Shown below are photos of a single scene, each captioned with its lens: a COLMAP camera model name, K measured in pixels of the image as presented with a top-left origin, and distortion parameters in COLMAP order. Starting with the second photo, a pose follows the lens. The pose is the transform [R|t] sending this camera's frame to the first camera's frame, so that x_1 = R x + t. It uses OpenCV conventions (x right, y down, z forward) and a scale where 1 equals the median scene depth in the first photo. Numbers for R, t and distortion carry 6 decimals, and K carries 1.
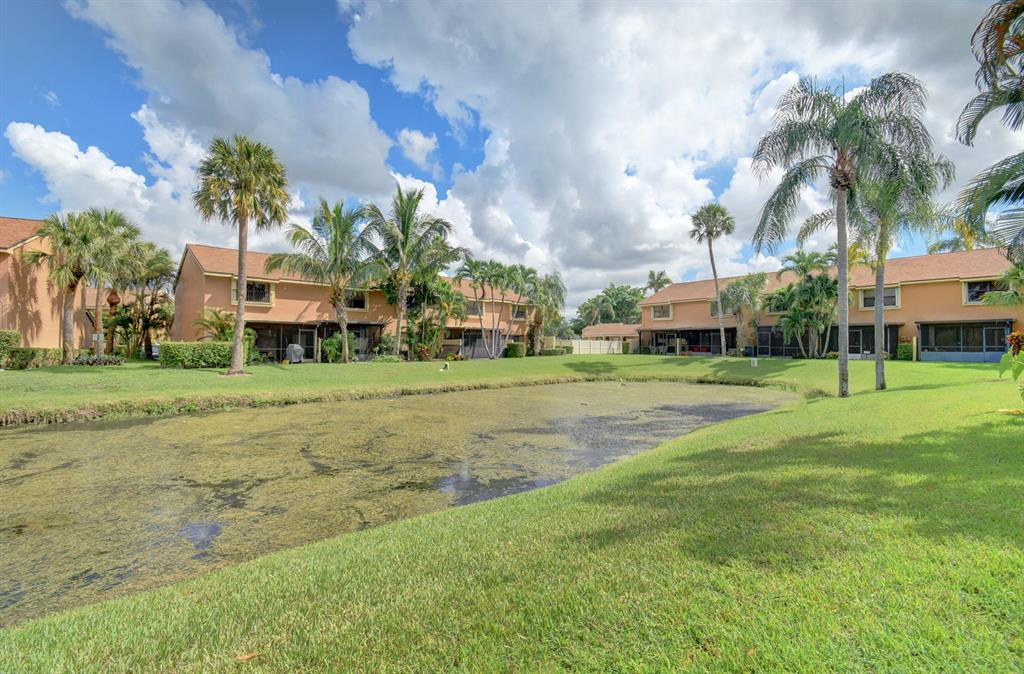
lens RADIAL K [[455.1, 0, 528.5], [0, 455.1, 329.1], [0, 0, 1]] dist [-0.004500, -0.003211]
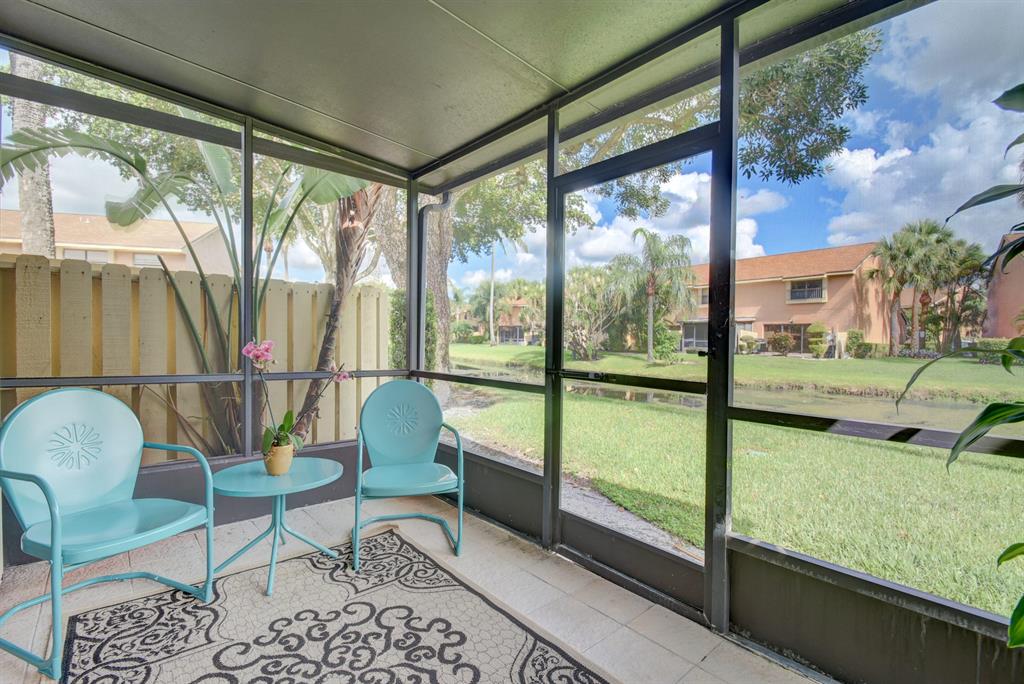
lens RADIAL K [[452.0, 0, 493.5], [0, 452.0, 344.1], [0, 0, 1]] dist [-0.002284, -0.007862]
pose [[0.082365, 0.016129, -0.996472, 0.092356], [0.024178, 0.999542, 0.018177, -0.003149], [0.996309, -0.025590, 0.081938, -0.153637]]
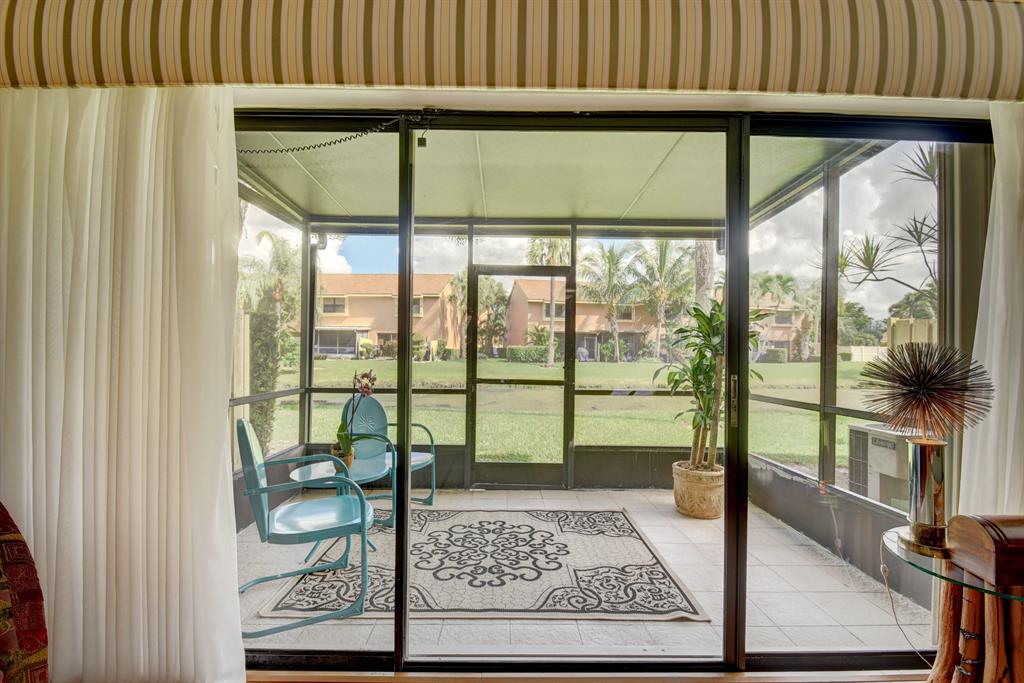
lens RADIAL K [[455.1, 0, 505.5], [0, 455.1, 344.1], [0, 0, 1]] dist [-0.004500, -0.003211]
pose [[0.811367, 0.006440, -0.584502, 0.100527], [0.008152, 0.999717, 0.022331, -0.010479], [0.584481, -0.022884, 0.811085, -0.244947]]
